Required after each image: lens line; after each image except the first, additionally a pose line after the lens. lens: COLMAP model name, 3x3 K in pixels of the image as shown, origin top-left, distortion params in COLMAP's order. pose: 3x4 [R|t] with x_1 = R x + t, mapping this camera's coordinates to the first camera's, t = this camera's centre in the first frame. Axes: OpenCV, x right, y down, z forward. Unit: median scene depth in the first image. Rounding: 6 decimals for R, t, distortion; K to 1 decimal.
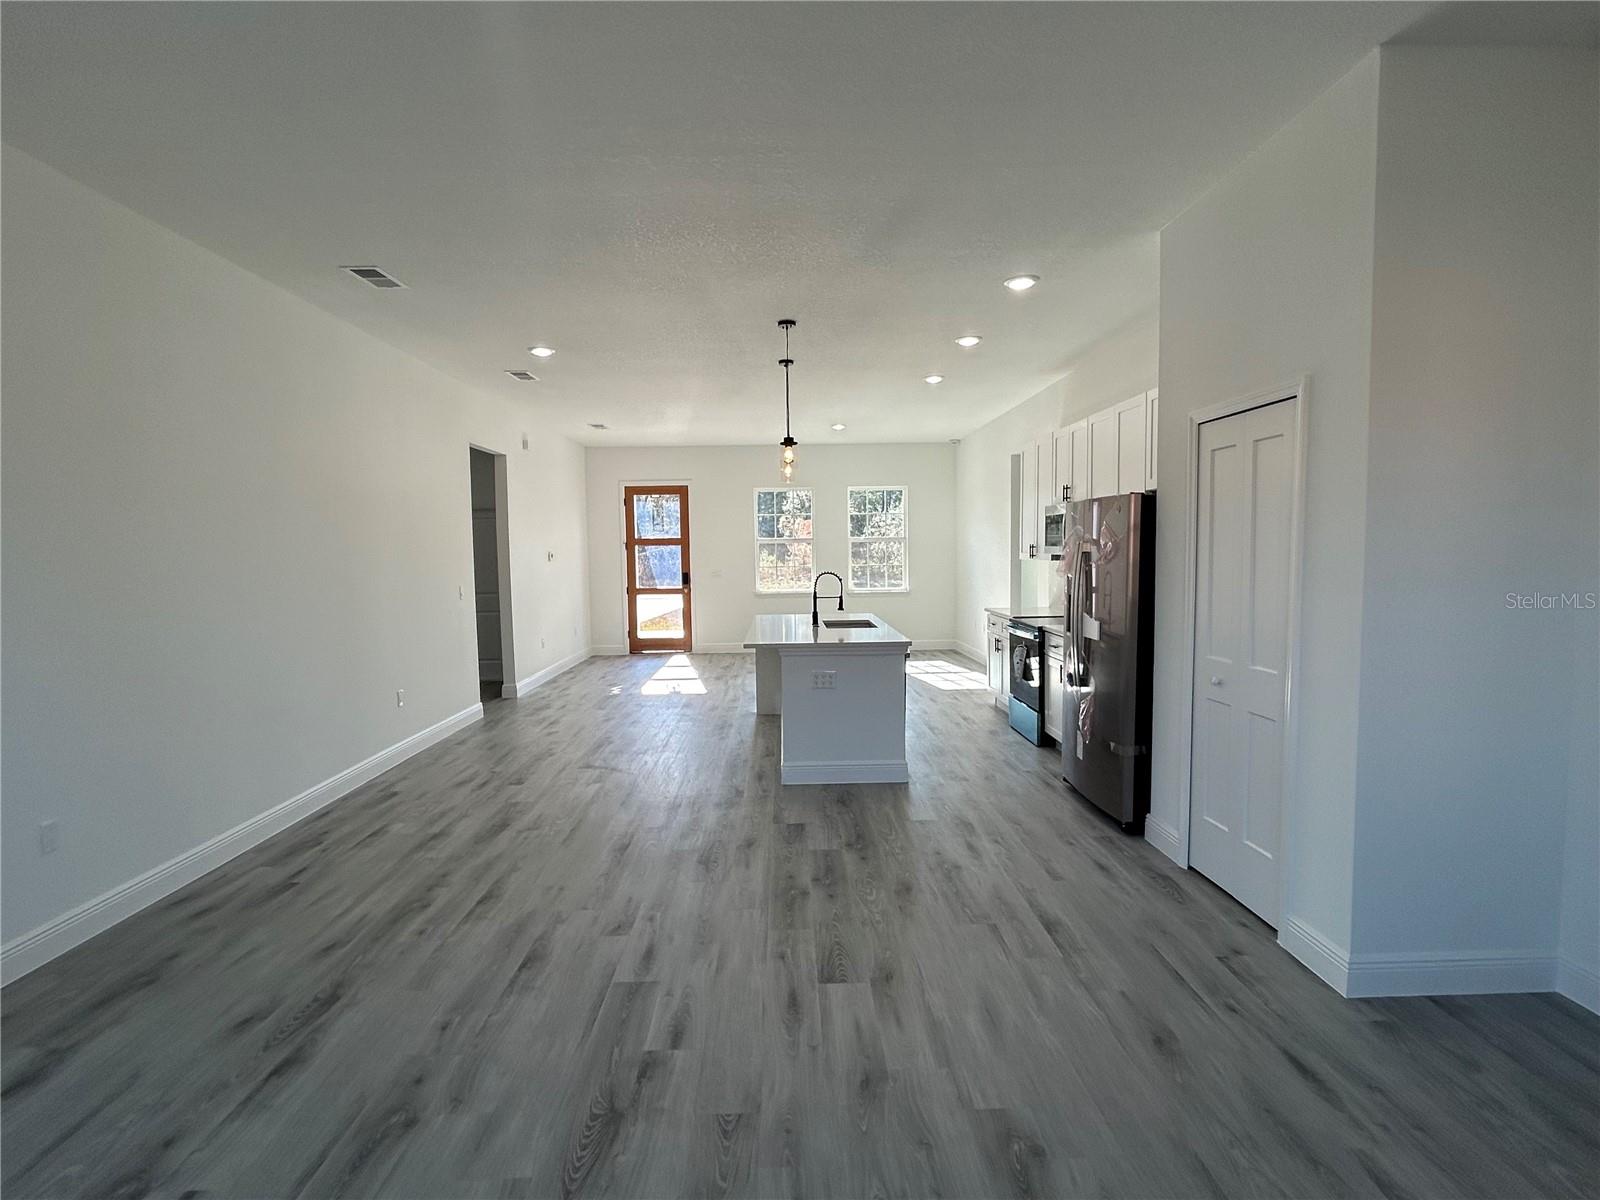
lens RADIAL K [[804.3, 0, 800.9], [0, 804.3, 598.1], [0, 0, 1]] dist [-0.000027, 0.000472]
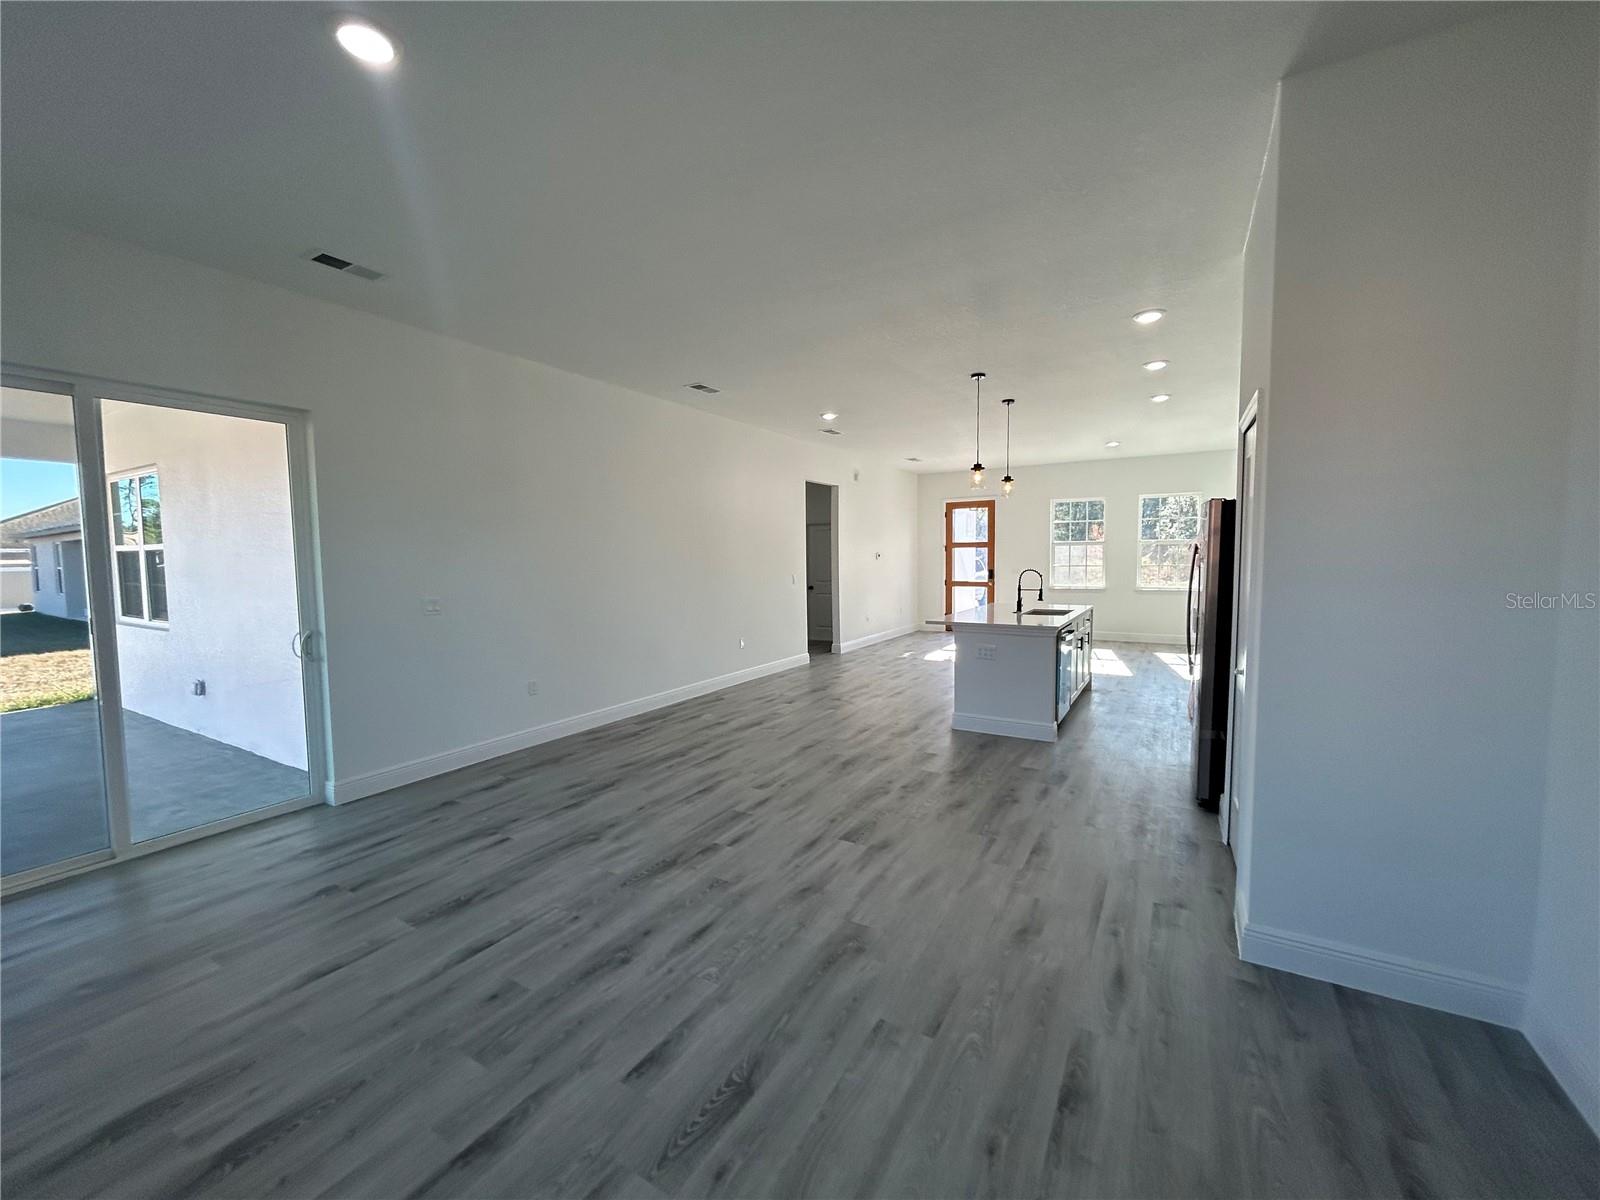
lens RADIAL K [[644.2, 0, 799.1], [0, 644.2, 598.3], [0, 0, 1]] dist [0.000061, 0.000385]
pose [[0.847064, 0.039770, -0.530001, 0.320489], [-0.033157, 0.999208, 0.021986, 0.002855], [0.530456, -0.001051, 0.847712, -0.032622]]
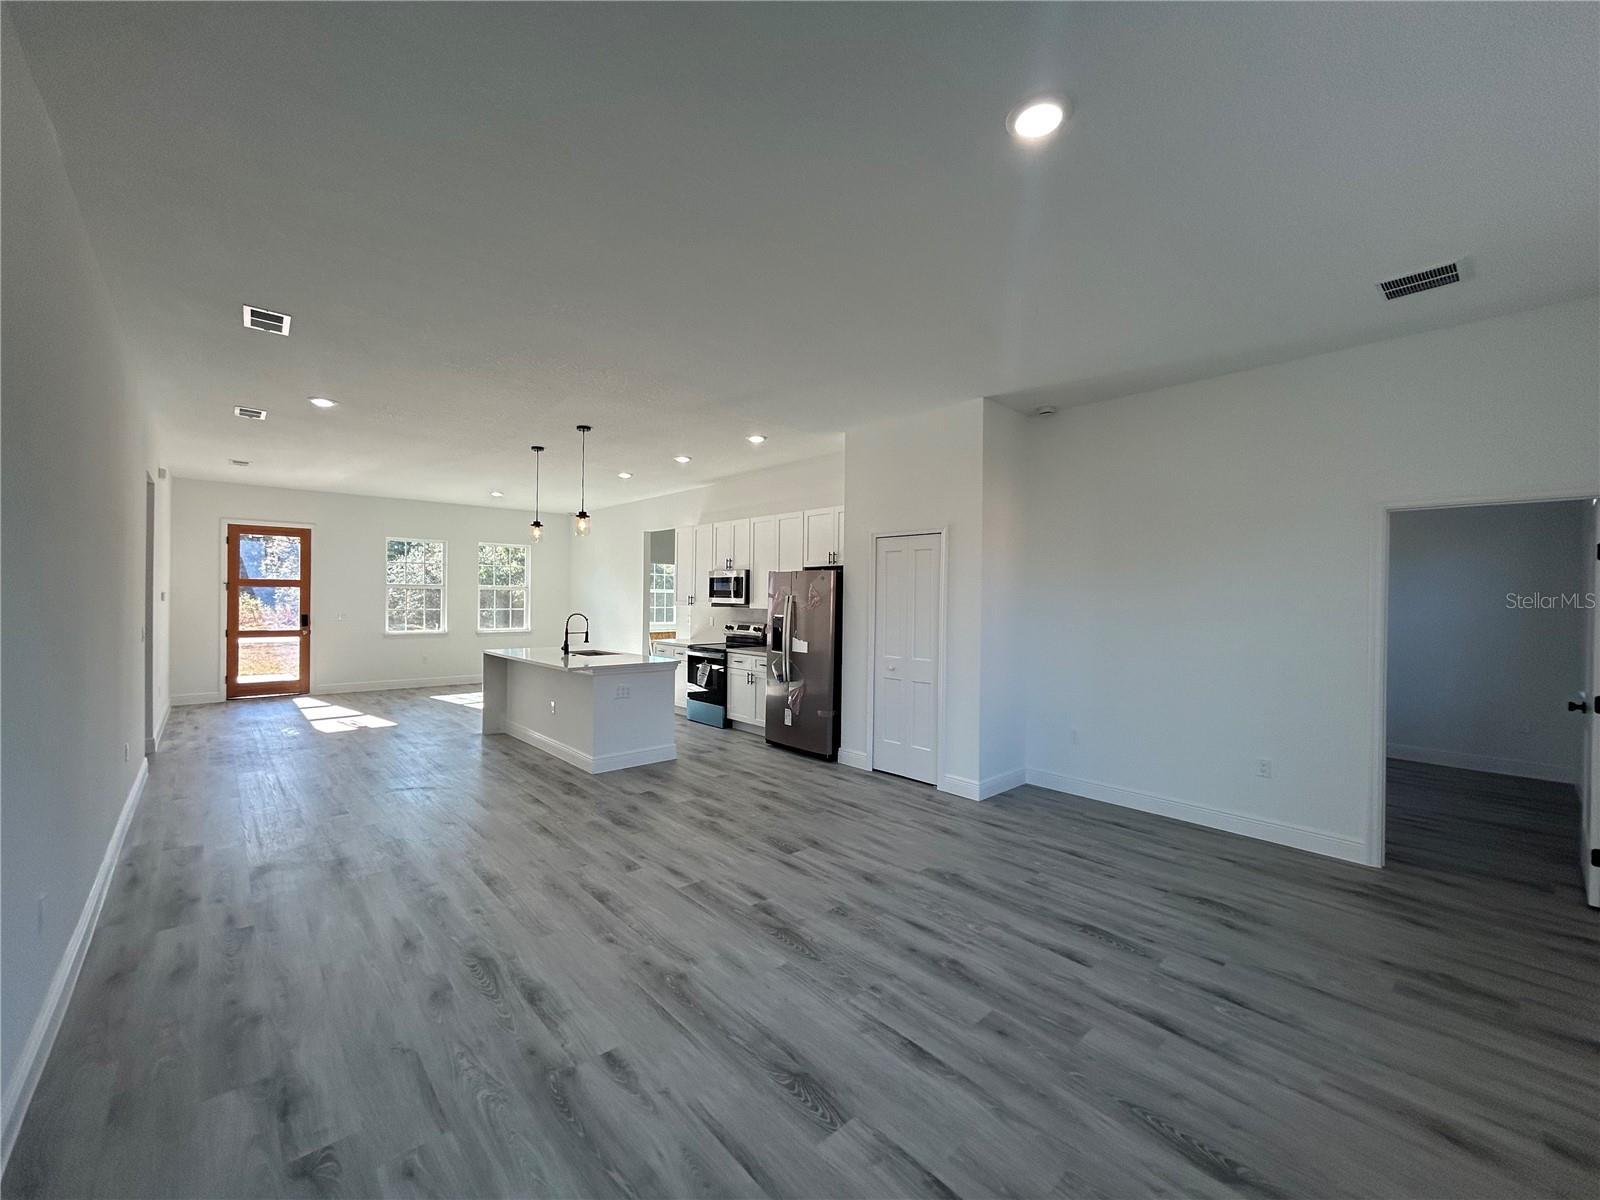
lens RADIAL K [[644.2, 0, 799.1], [0, 644.2, 598.3], [0, 0, 1]] dist [0.000061, 0.000385]
pose [[0.755476, 0.021845, 0.654812, -0.472288], [0.018901, 0.998301, -0.055112, 0.009575], [-0.654903, 0.054012, 0.753780, -0.034459]]
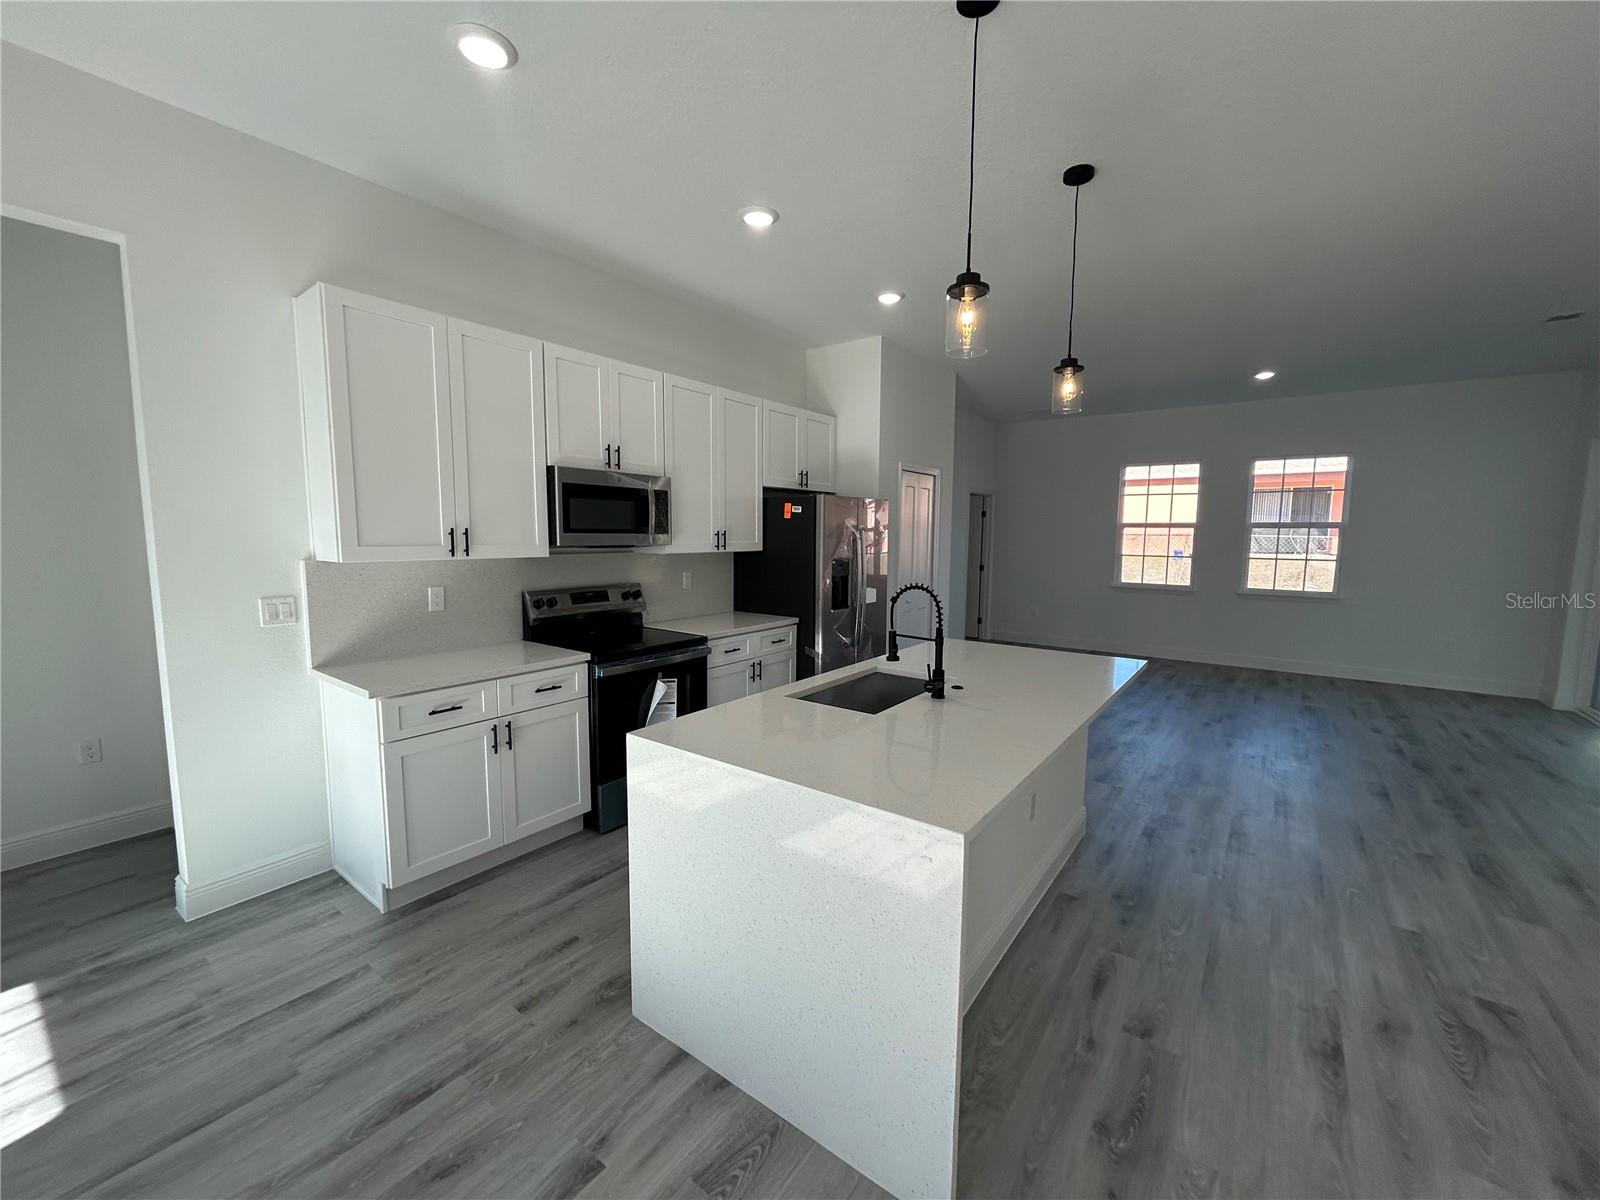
lens RADIAL K [[644.2, 0, 799.1], [0, 644.2, 598.3], [0, 0, 1]] dist [0.000061, 0.000385]
pose [[-0.787044, -0.056820, 0.614275, -0.183242], [0.040948, 0.988742, 0.143921, -0.102252], [-0.615537, 0.138426, -0.775856, 1.660187]]
